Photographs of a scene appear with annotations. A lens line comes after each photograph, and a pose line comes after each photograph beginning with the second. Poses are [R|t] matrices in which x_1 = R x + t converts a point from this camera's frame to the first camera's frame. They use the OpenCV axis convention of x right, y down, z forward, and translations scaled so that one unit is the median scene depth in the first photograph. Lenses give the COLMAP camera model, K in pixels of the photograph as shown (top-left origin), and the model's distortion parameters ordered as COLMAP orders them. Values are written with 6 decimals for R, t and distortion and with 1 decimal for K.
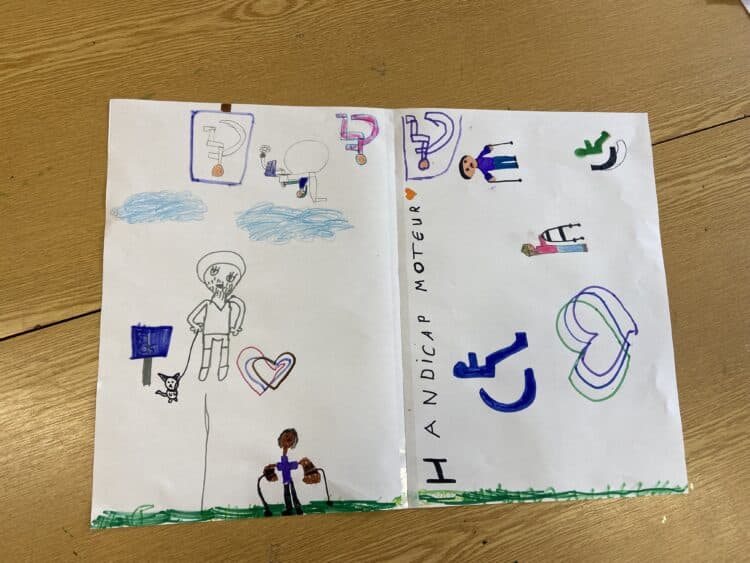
lens RADIAL K [[562.5, 0, 375.3], [0, 562.5, 279.2], [0, 0, 1]] dist [0.086986, -0.045511]
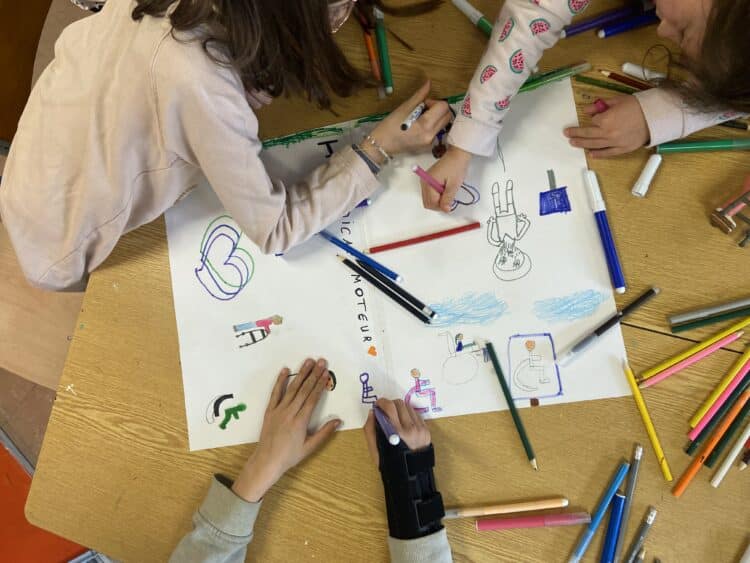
lens RADIAL K [[562.5, 0, 373.2], [0, 562.5, 279.2], [0, 0, 1]] dist [0.086986, -0.045511]
pose [[-0.986029, 0.166493, -0.005176, 0.046980], [-0.166526, -0.986013, 0.006838, -0.004931], [-0.003966, 0.007604, 0.999963, -0.272475]]
